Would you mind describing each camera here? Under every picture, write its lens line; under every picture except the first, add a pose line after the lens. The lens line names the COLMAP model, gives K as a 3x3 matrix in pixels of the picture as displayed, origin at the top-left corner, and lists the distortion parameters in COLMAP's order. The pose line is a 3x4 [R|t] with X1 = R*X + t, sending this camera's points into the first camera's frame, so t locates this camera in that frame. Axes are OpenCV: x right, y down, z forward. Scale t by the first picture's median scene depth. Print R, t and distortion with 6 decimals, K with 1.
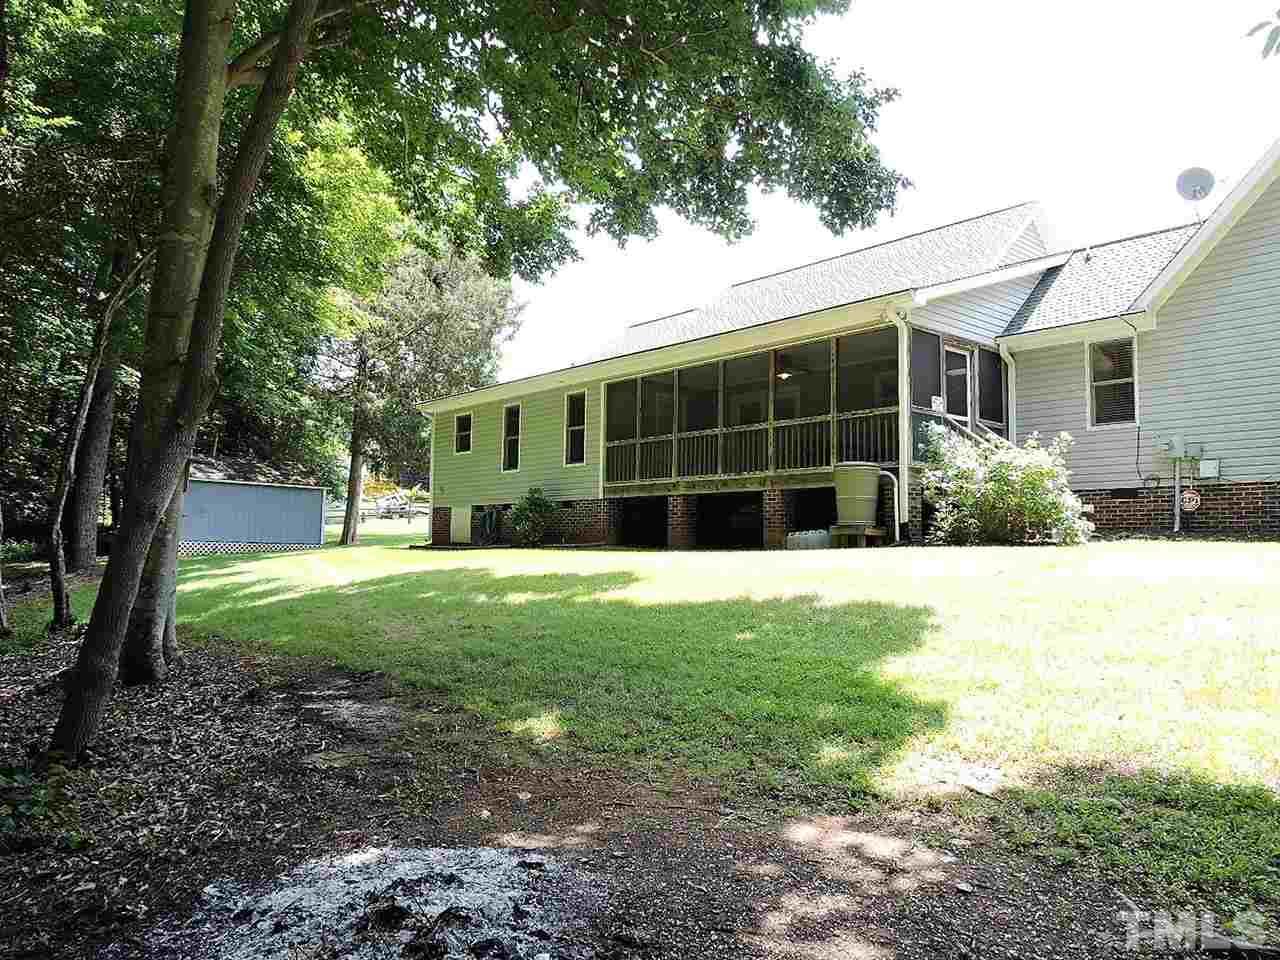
lens RADIAL K [[956.2, 0, 640.0], [0, 956.2, 480.0], [0, 0, 1]] dist [-0.002824, -0.000189]
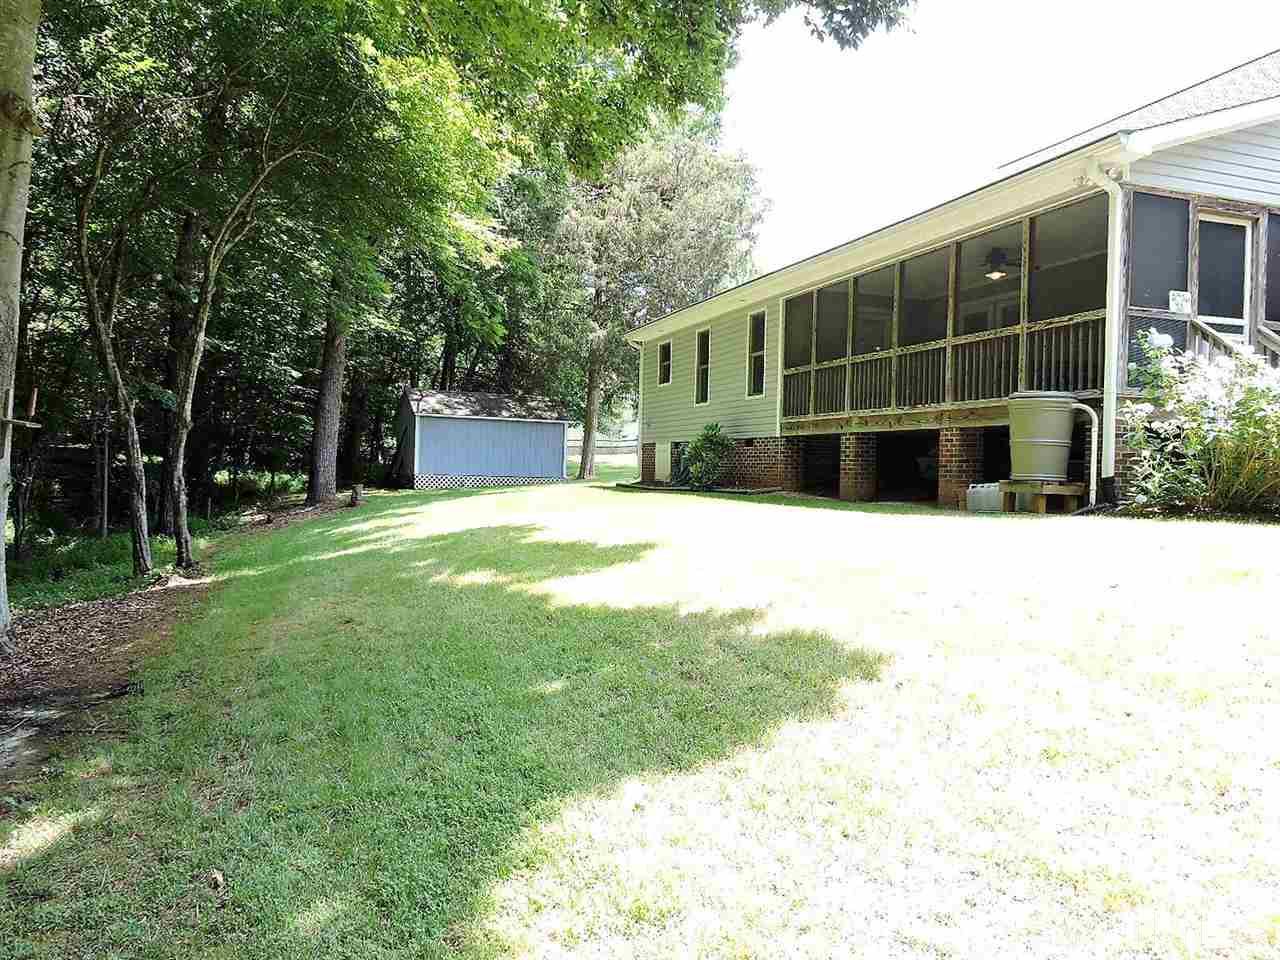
lens RADIAL K [[941.9, 0, 640.0], [0, 941.9, 480.0], [0, 0, 1]] dist [-0.005201, -0.000634]
pose [[0.926639, 0.012609, -0.375741, 0.196996], [0.018453, 0.996707, 0.078955, -0.012682], [0.375499, -0.080096, 0.923355, 0.215567]]
